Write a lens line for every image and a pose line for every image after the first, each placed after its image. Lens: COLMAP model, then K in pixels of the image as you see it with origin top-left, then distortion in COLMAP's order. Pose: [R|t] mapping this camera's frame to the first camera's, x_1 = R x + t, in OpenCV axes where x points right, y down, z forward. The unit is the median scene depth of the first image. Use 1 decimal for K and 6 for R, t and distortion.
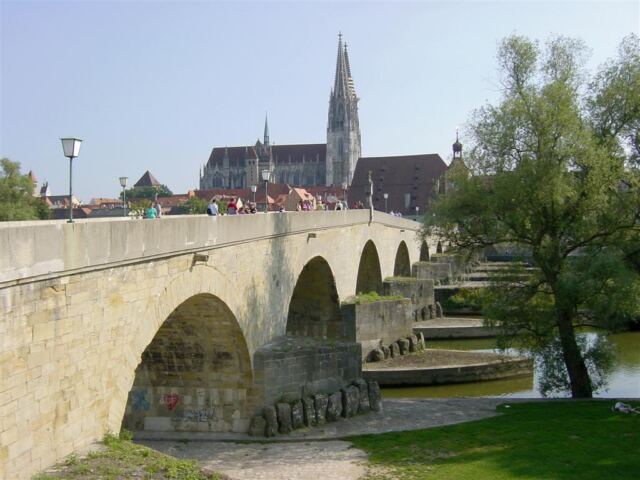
lens RADIAL K [[716.6, 0, 320.1], [0, 716.6, 240.9], [0, 0, 1]] dist [-0.147686, 0.000000]
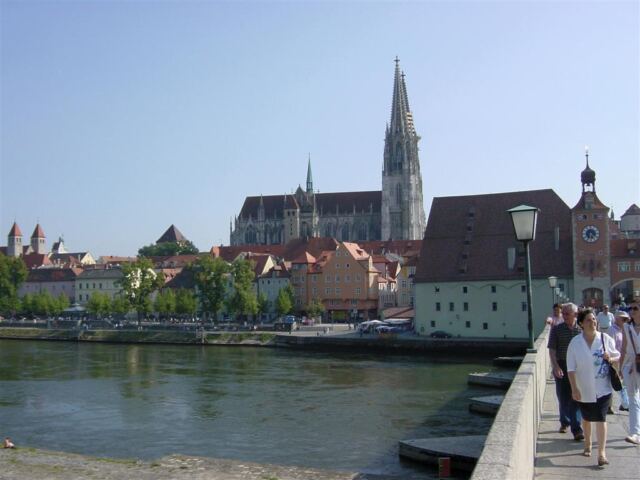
lens RADIAL K [[716.6, 0, 318.4], [0, 716.6, 238.7], [0, 0, 1]] dist [-0.147686, 0.000000]
pose [[0.997527, -0.004054, -0.070162, -0.006206], [-0.001938, 0.996368, -0.085131, -0.009731], [0.070252, 0.085057, 0.993896, 0.177232]]
